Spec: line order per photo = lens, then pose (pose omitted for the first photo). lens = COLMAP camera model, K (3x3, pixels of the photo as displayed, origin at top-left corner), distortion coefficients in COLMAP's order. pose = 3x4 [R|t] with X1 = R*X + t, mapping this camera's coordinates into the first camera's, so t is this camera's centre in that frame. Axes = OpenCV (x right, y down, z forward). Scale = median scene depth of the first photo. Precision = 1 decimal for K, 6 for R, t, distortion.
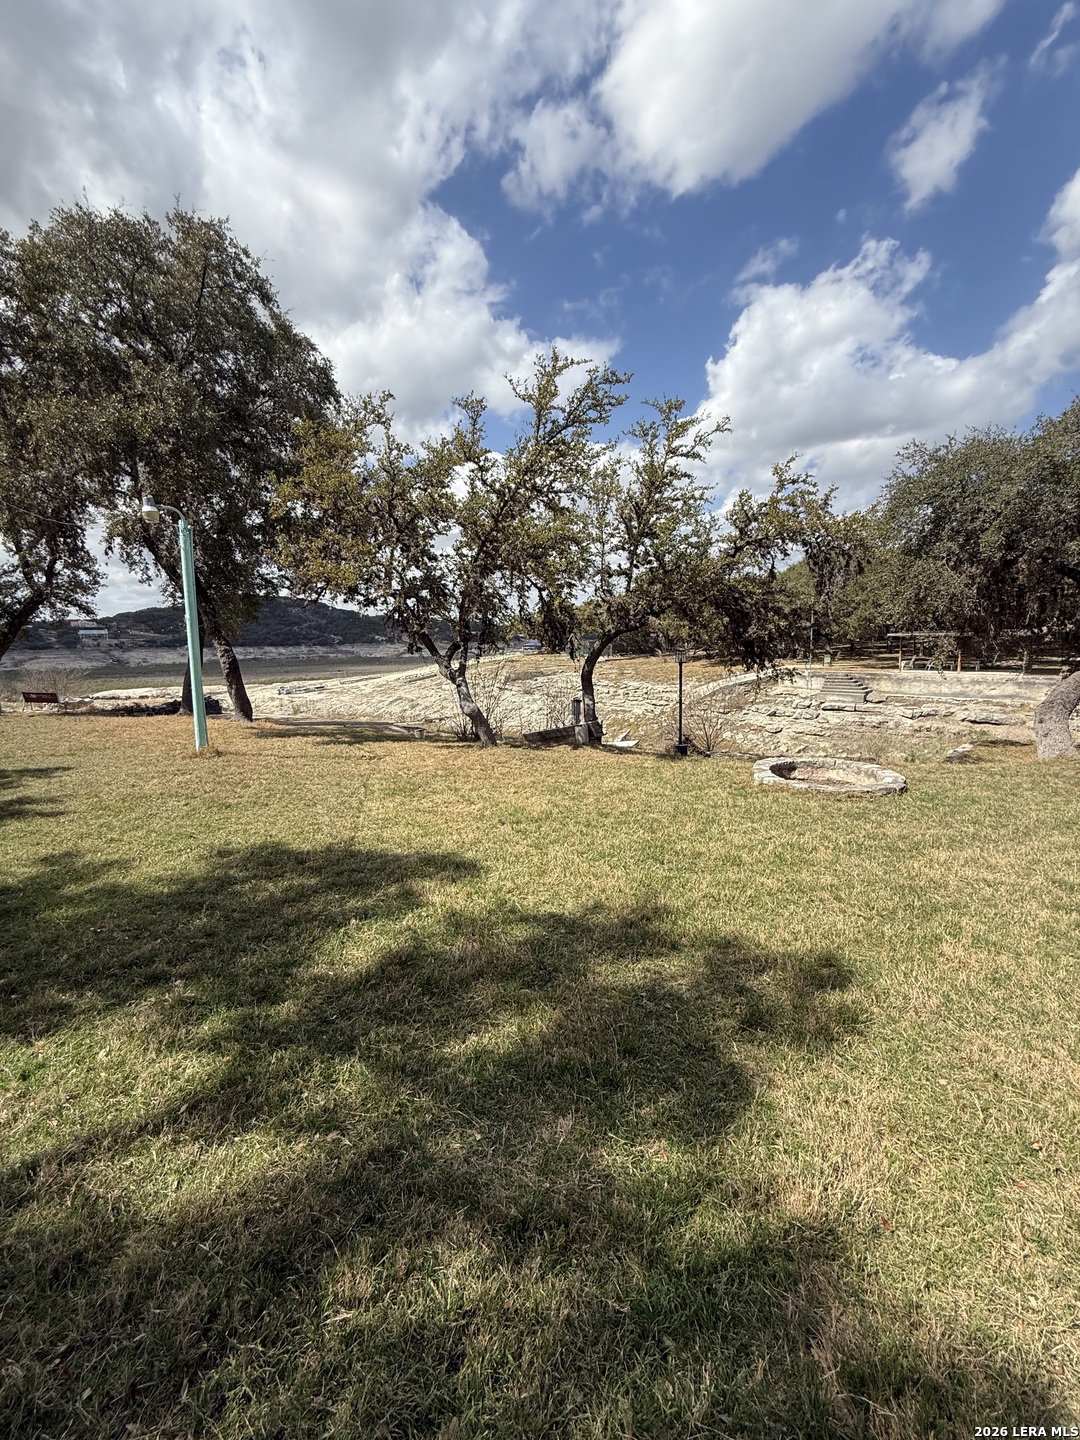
lens RADIAL K [[572.9, 0, 540.3], [0, 572.9, 715.5], [0, 0, 1]] dist [0.001148, 0.000035]
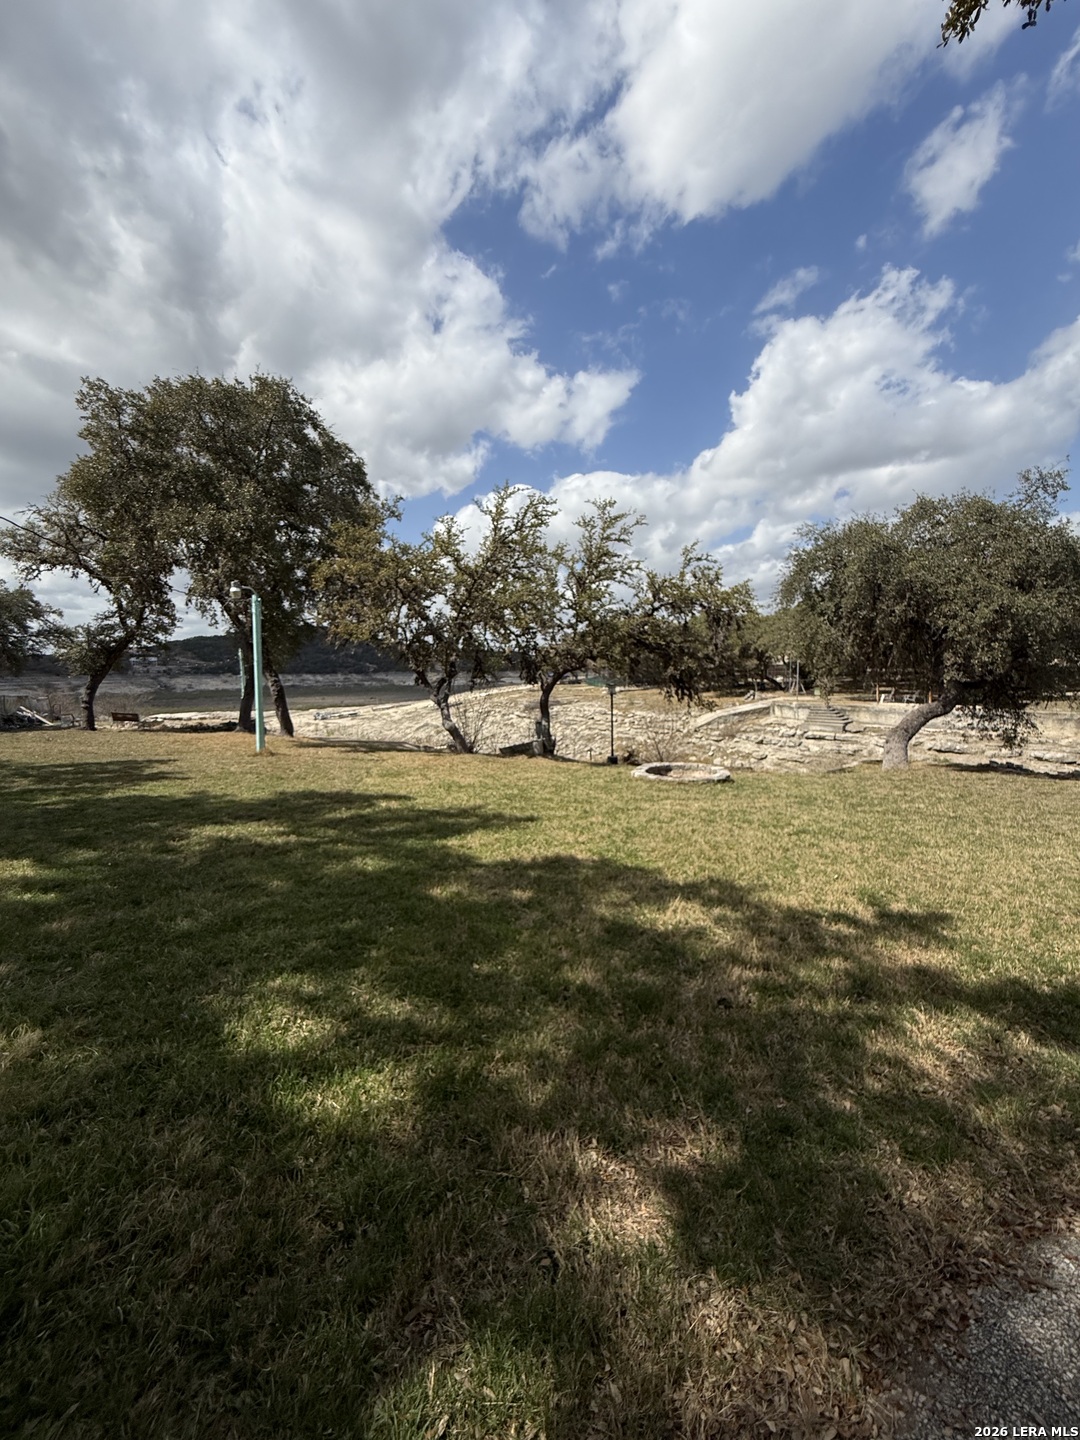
lens RADIAL K [[576.0, 0, 540.7], [0, 576.0, 714.4], [0, 0, 1]] dist [0.000811, -0.000012]
pose [[0.998473, 0.011866, -0.053949, 0.086266], [-0.014733, 0.998483, -0.053050, 0.015562], [0.053237, 0.053764, 0.997133, -0.188311]]
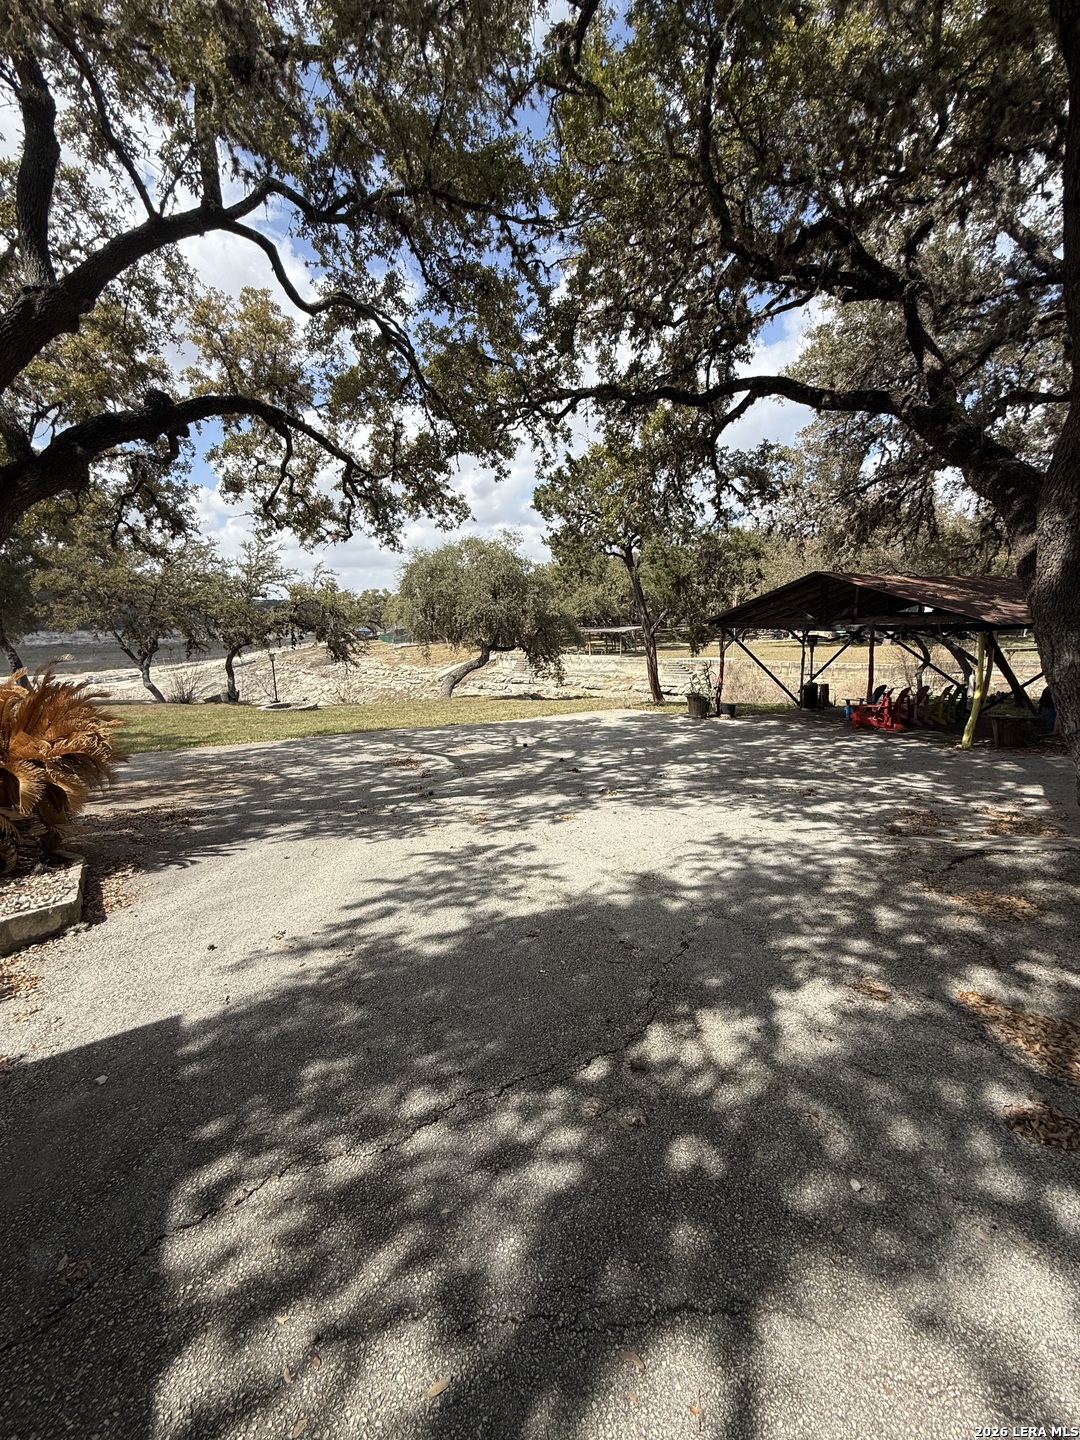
lens RADIAL K [[576.0, 0, 540.7], [0, 576.0, 714.4], [0, 0, 1]] dist [0.000811, -0.000012]
pose [[0.974165, -0.039127, 0.222424, 0.404824], [0.032400, 0.998903, 0.033812, 0.036075], [-0.223503, -0.025731, 0.974364, -0.696199]]
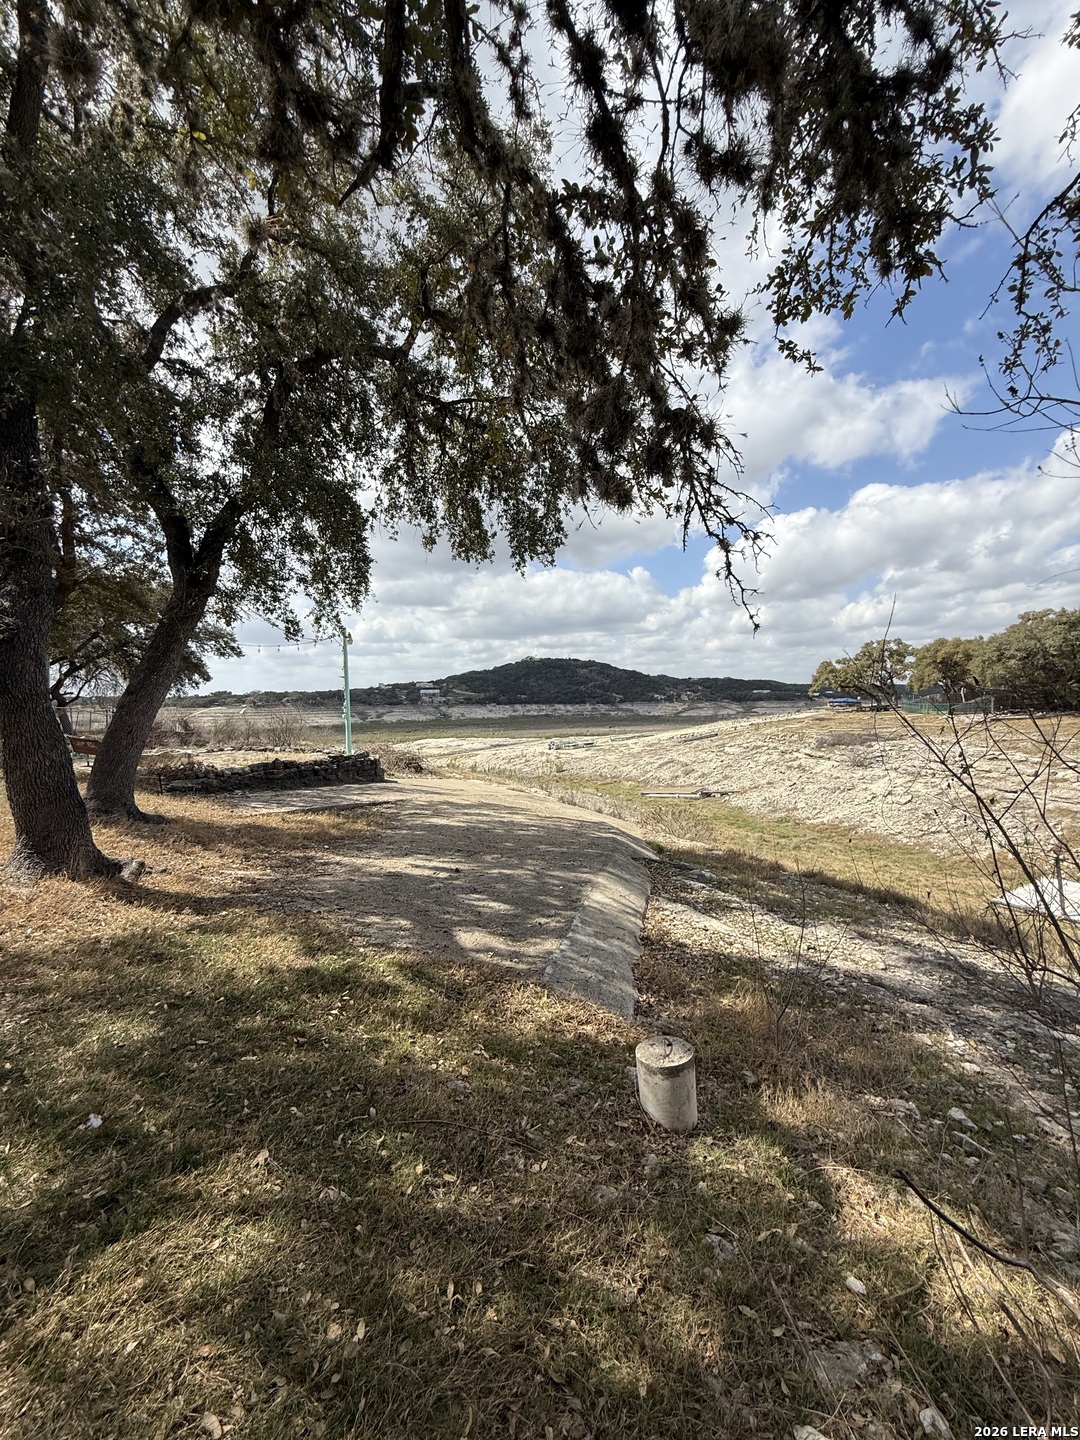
lens RADIAL K [[572.9, 0, 540.3], [0, 572.9, 715.5], [0, 0, 1]] dist [0.001148, 0.000035]
pose [[0.888893, 0.016394, -0.457822, -0.135299], [-0.063341, 0.994159, -0.087380, -0.042589], [0.453715, 0.106670, 0.884739, 0.663031]]
